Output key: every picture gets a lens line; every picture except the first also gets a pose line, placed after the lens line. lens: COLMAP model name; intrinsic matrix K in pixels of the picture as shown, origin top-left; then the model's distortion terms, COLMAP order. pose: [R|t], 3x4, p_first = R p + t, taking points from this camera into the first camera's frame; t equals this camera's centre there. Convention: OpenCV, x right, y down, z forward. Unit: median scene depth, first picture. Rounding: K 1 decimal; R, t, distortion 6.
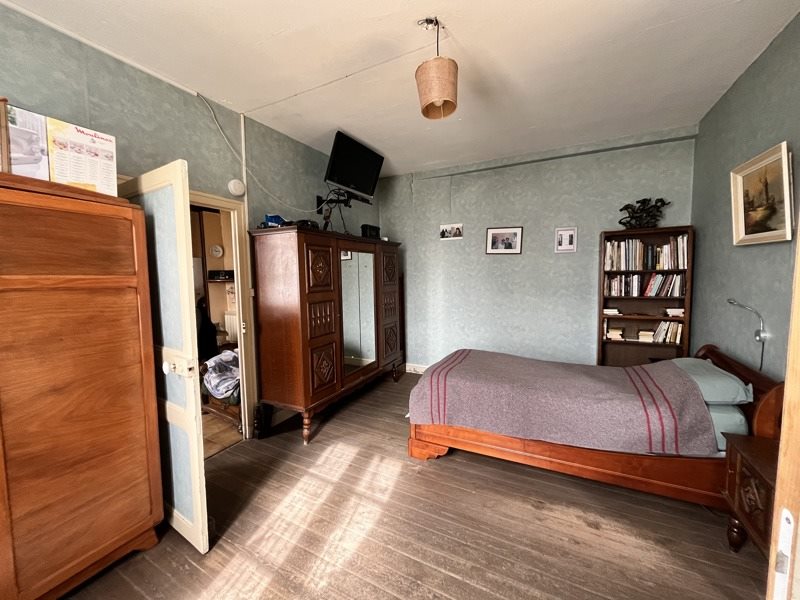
lens RADIAL K [[323.2, 0, 398.2], [0, 323.2, 298.0], [0, 0, 1]] dist [-0.002718, -0.000399]
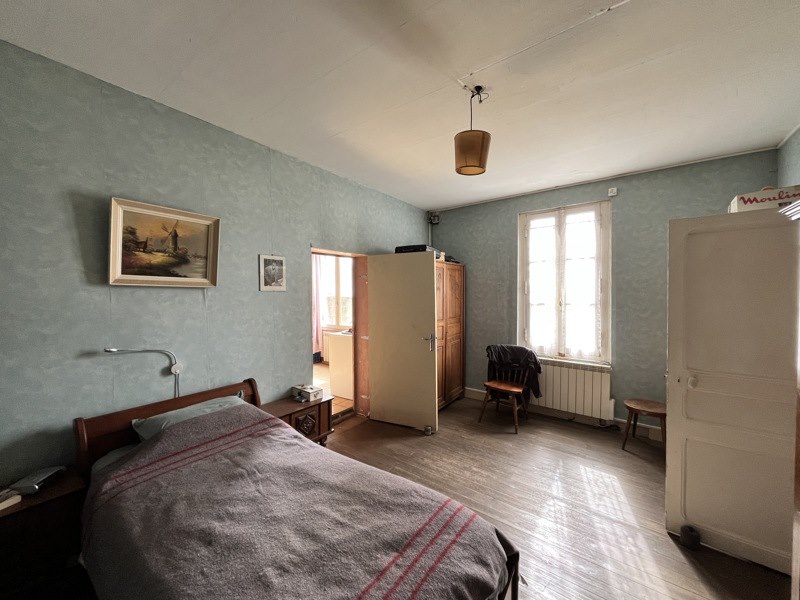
lens RADIAL K [[323.2, 0, 398.2], [0, 323.2, 298.0], [0, 0, 1]] dist [-0.002718, -0.000399]
pose [[-0.983098, 0.013545, 0.182577, 0.161931], [0.029460, 0.995967, 0.084744, -0.208049], [-0.180693, 0.088691, -0.979533, 2.011351]]
